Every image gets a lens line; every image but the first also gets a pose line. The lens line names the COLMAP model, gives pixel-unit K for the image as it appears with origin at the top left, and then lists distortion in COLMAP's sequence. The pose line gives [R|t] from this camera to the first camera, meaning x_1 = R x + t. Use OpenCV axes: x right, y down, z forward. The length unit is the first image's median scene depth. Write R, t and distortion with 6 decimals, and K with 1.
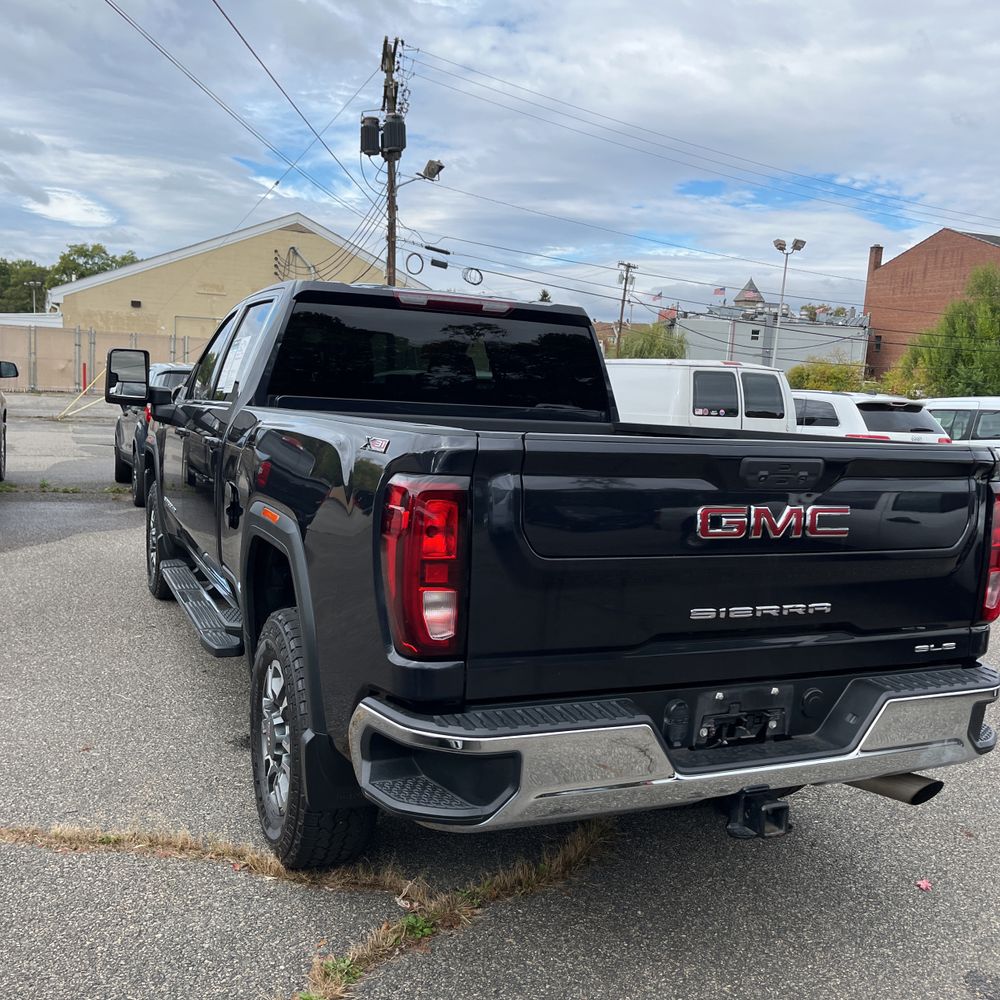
lens RADIAL K [[1030.3, 0, 501.6], [0, 1030.3, 515.0], [0, 0, 1]] dist [0.020395, 0.002395]
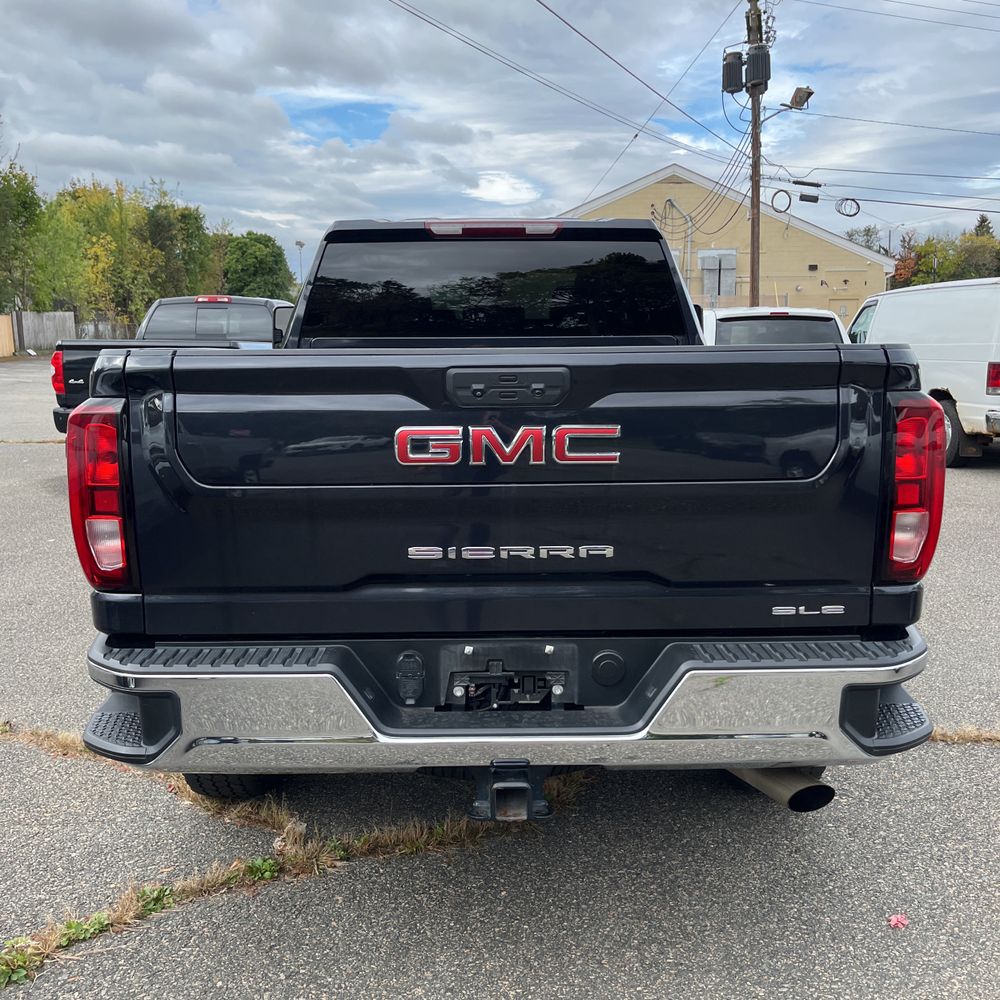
lens RADIAL K [[1019.2, 0, 498.1], [0, 1019.2, 498.3], [0, 0, 1]] dist [0.053352, -0.060574]
pose [[0.912179, 0.006434, -0.409742, 0.332945], [0.004662, 0.999649, 0.026078, 0.015531], [0.409766, -0.025698, 0.911829, 0.138661]]
